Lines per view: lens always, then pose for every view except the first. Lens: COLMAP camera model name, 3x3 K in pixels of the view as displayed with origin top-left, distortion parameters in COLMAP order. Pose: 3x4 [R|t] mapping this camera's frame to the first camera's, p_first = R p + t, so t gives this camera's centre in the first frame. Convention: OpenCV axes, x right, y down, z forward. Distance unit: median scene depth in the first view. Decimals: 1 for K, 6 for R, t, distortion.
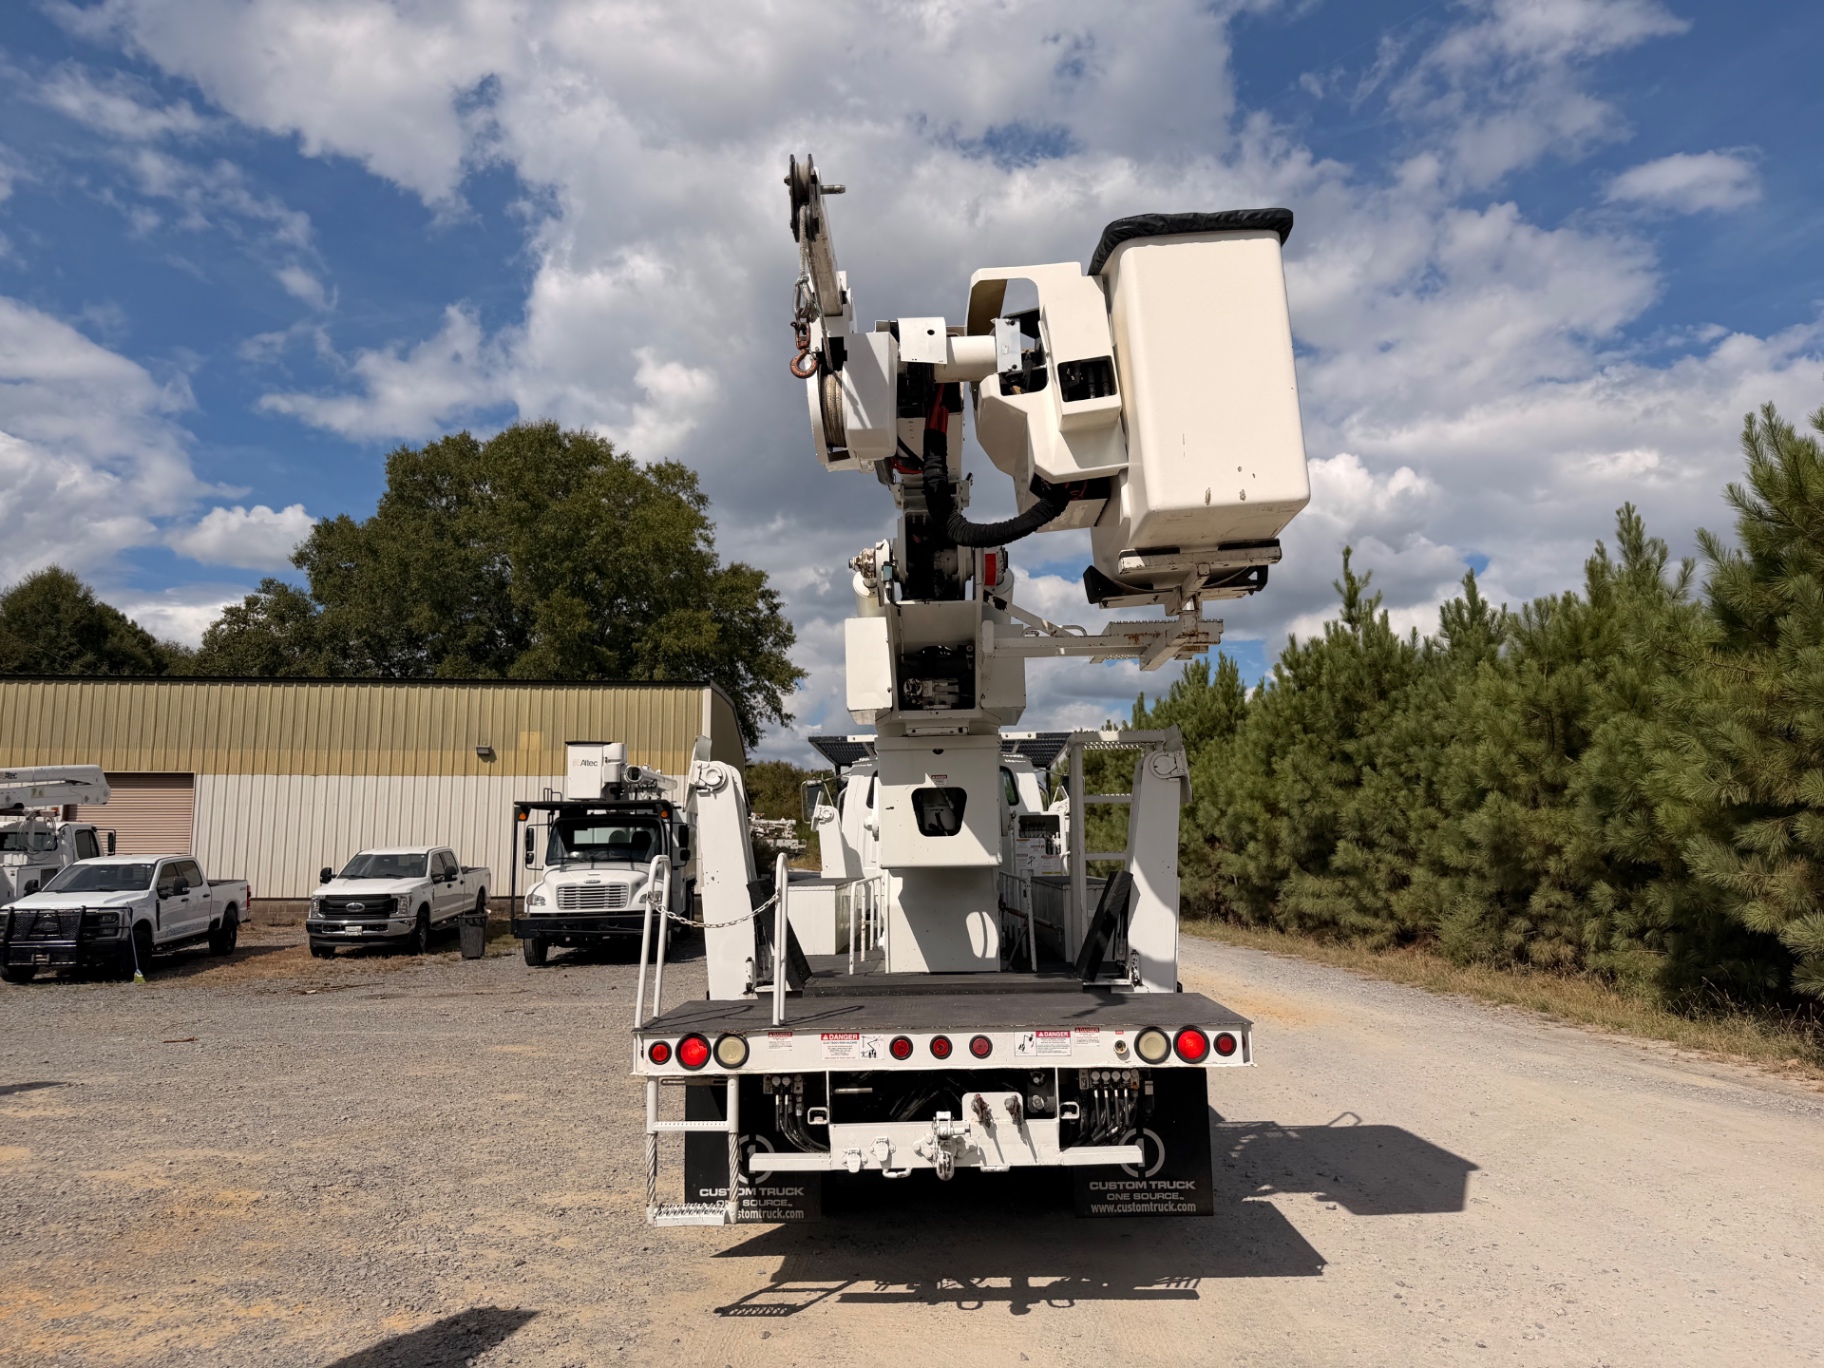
lens RADIAL K [[1332.5, 0, 912.0], [0, 1332.5, 684.0], [0, 0, 1]] dist [0.066893, -0.091796]
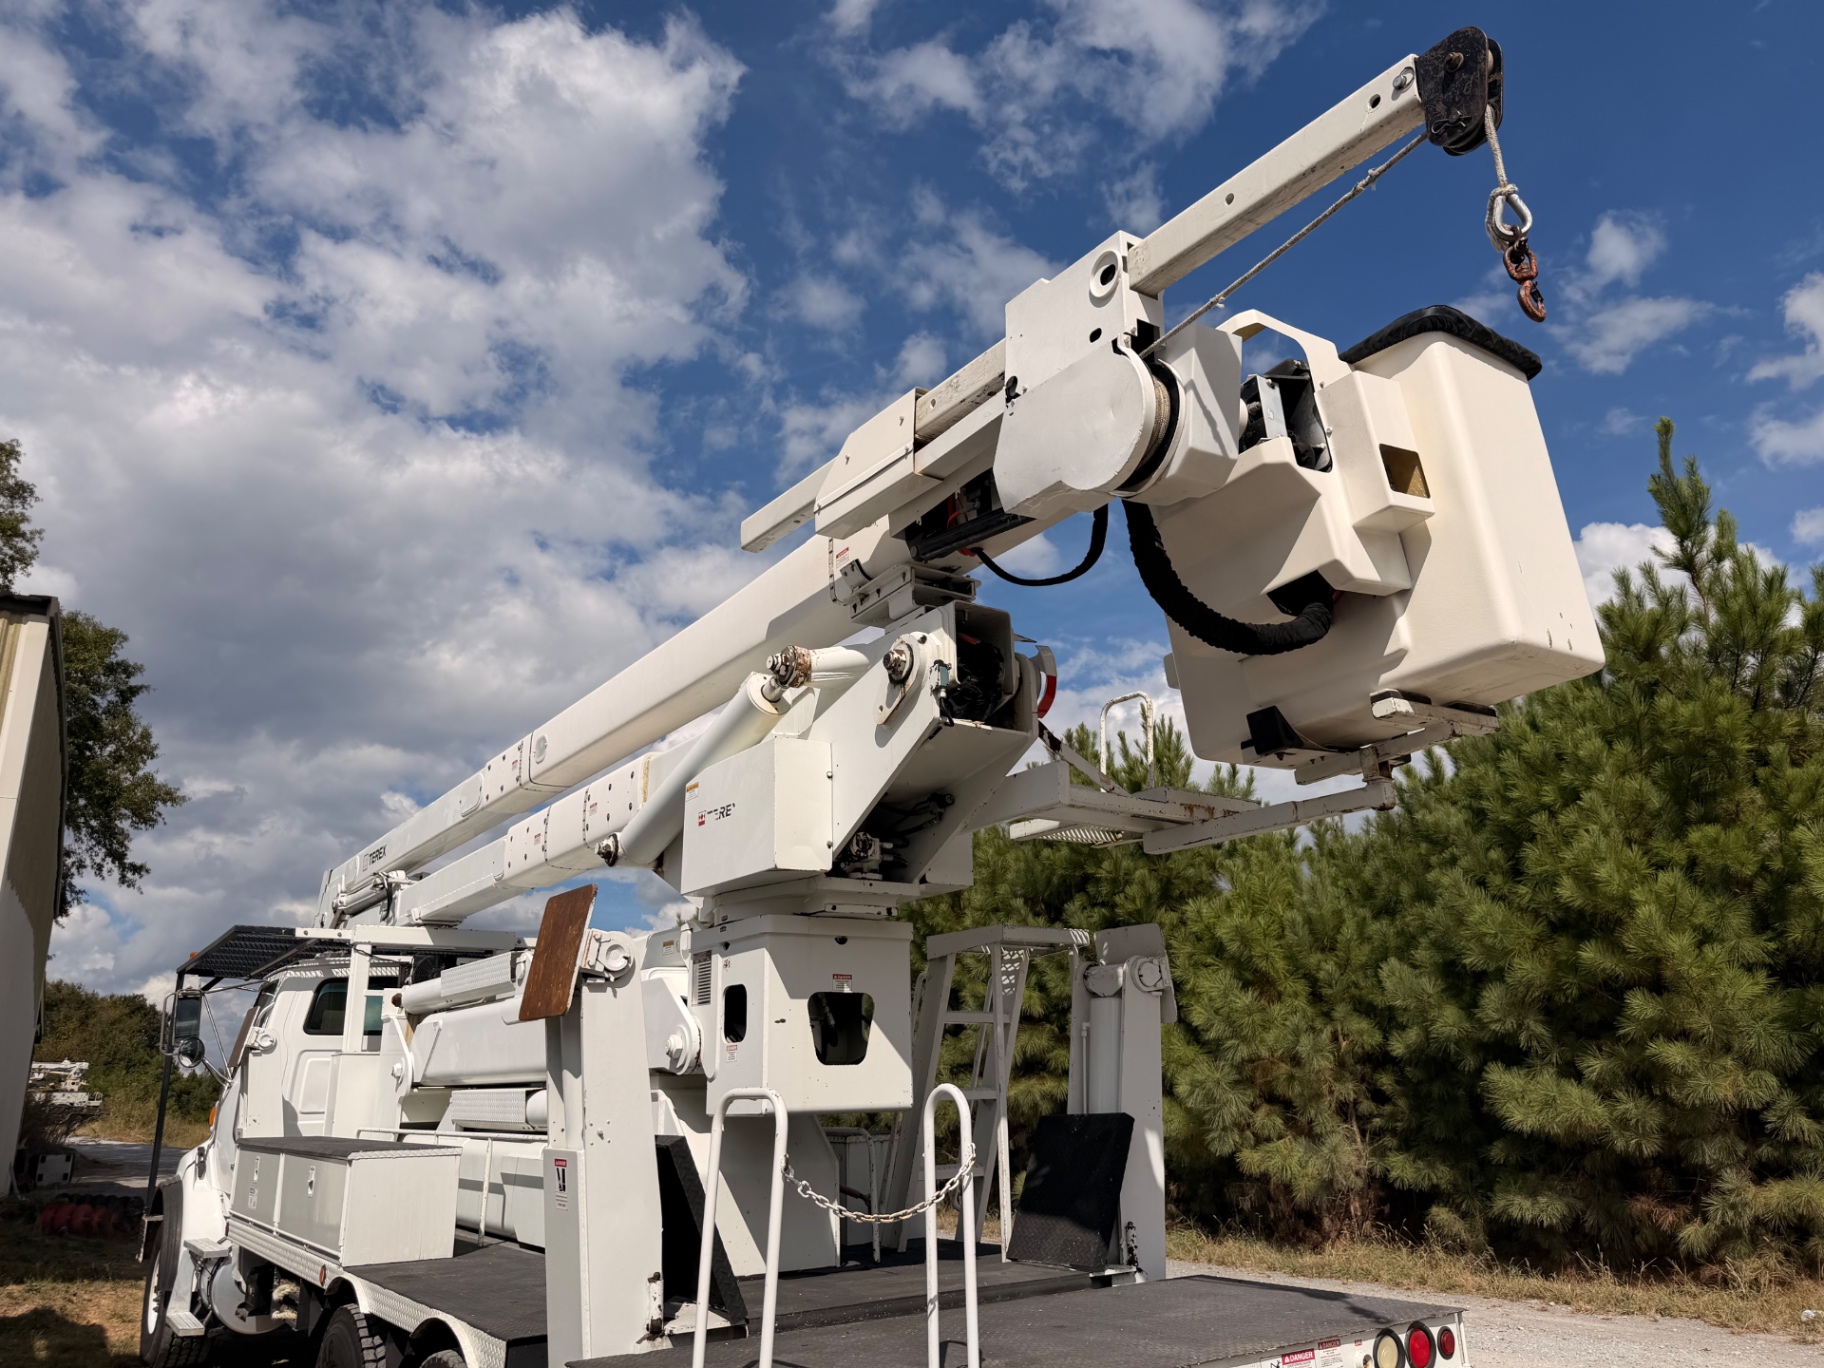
lens RADIAL K [[1299.9, 0, 912.0], [0, 1299.9, 684.0], [0, 0, 1]] dist [0.148246, -0.258019]
pose [[0.798098, 0.177550, 0.575774, -0.382842], [-0.071180, 0.976689, -0.202514, 0.055727], [-0.598308, 0.120642, 0.792132, 0.400752]]
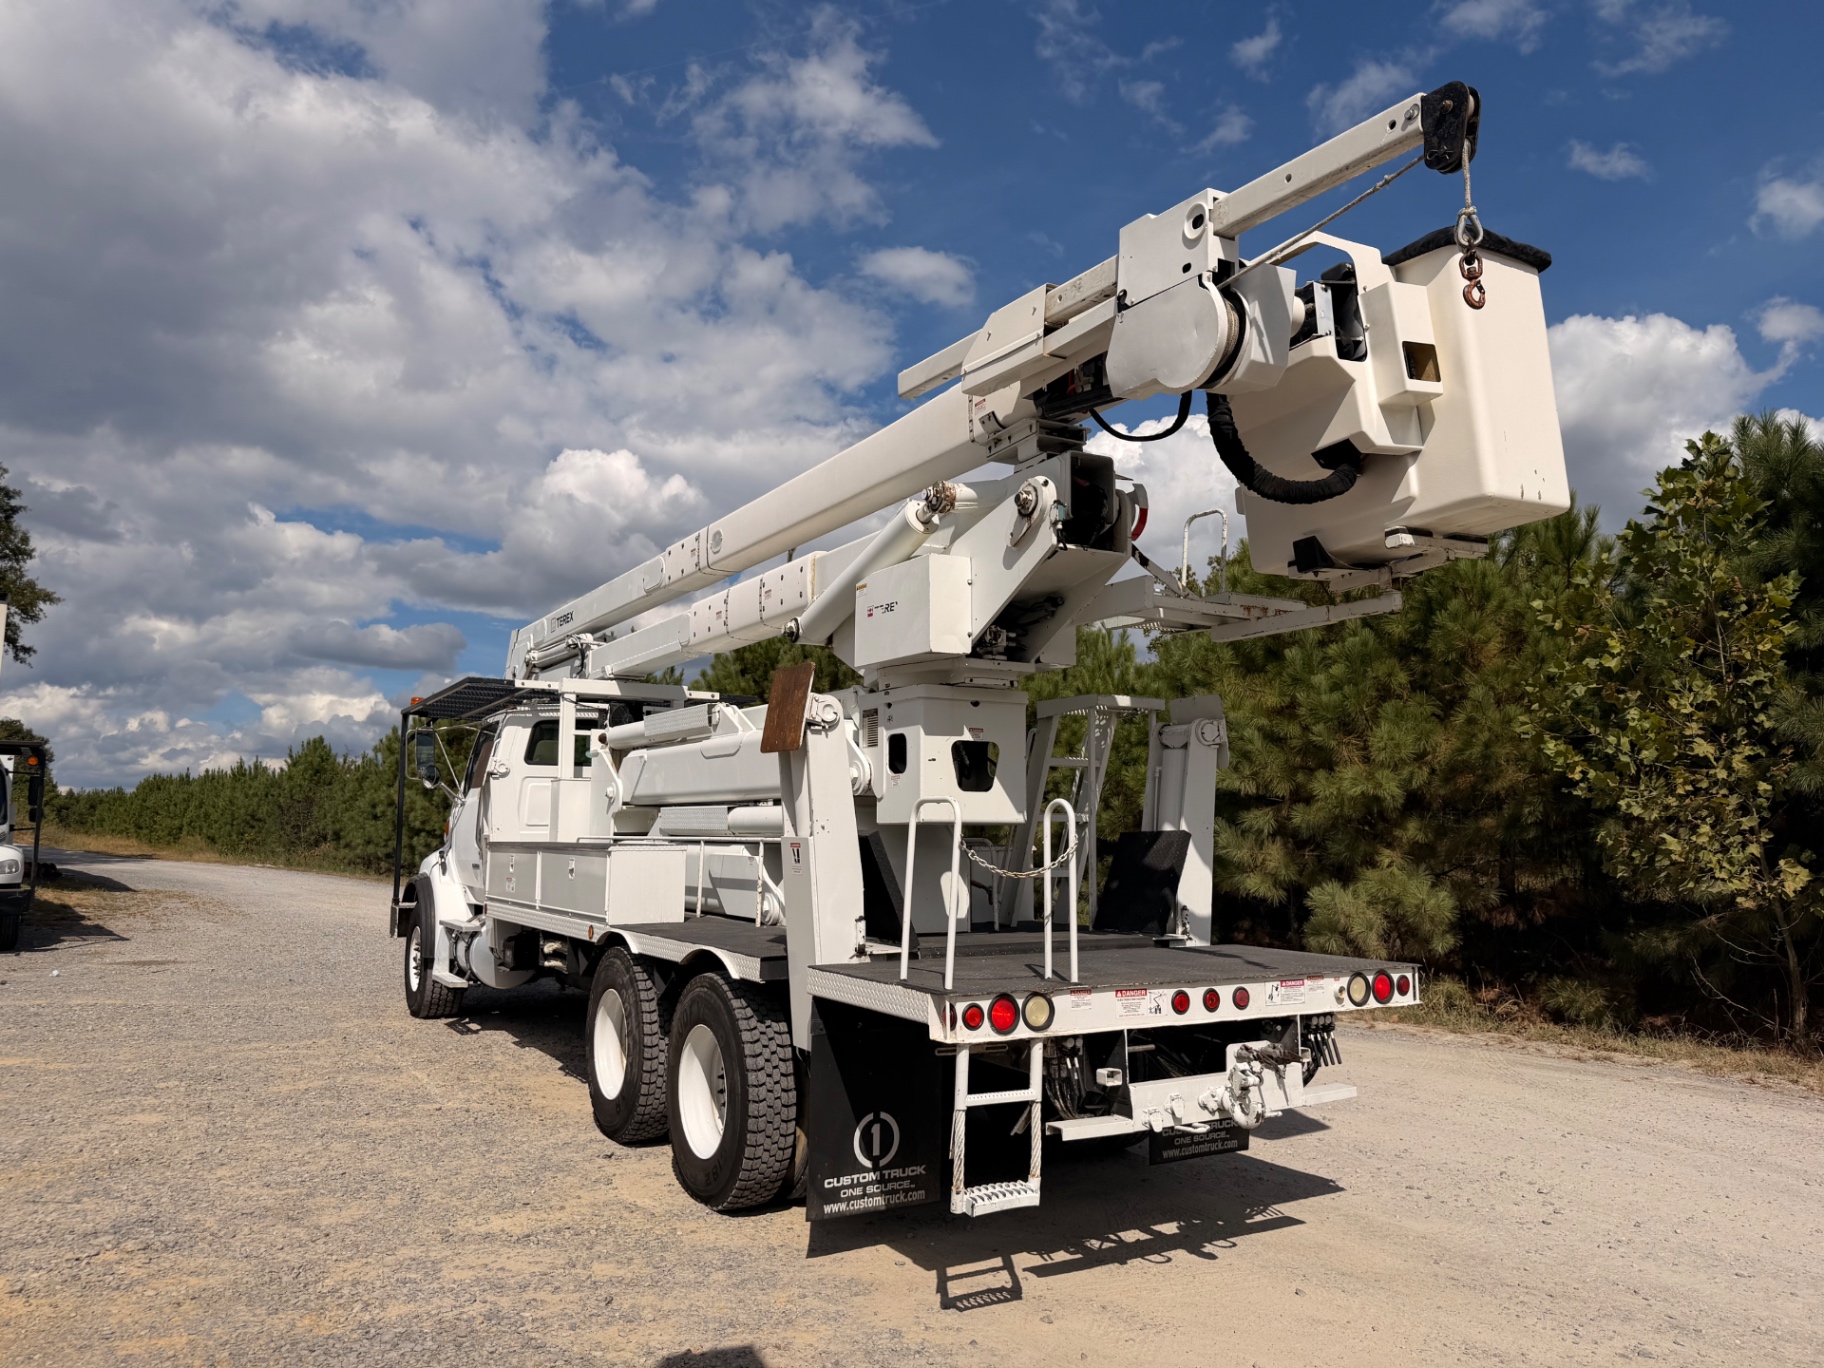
lens RADIAL K [[1309.1, 0, 895.4], [0, 1309.1, 693.7], [0, 0, 1]] dist [0.128487, -0.235037]
pose [[0.841036, 0.080512, 0.534955, -0.538891], [-0.091047, 0.995824, -0.006733, 0.055069], [-0.533263, -0.043044, 0.844854, 0.229788]]
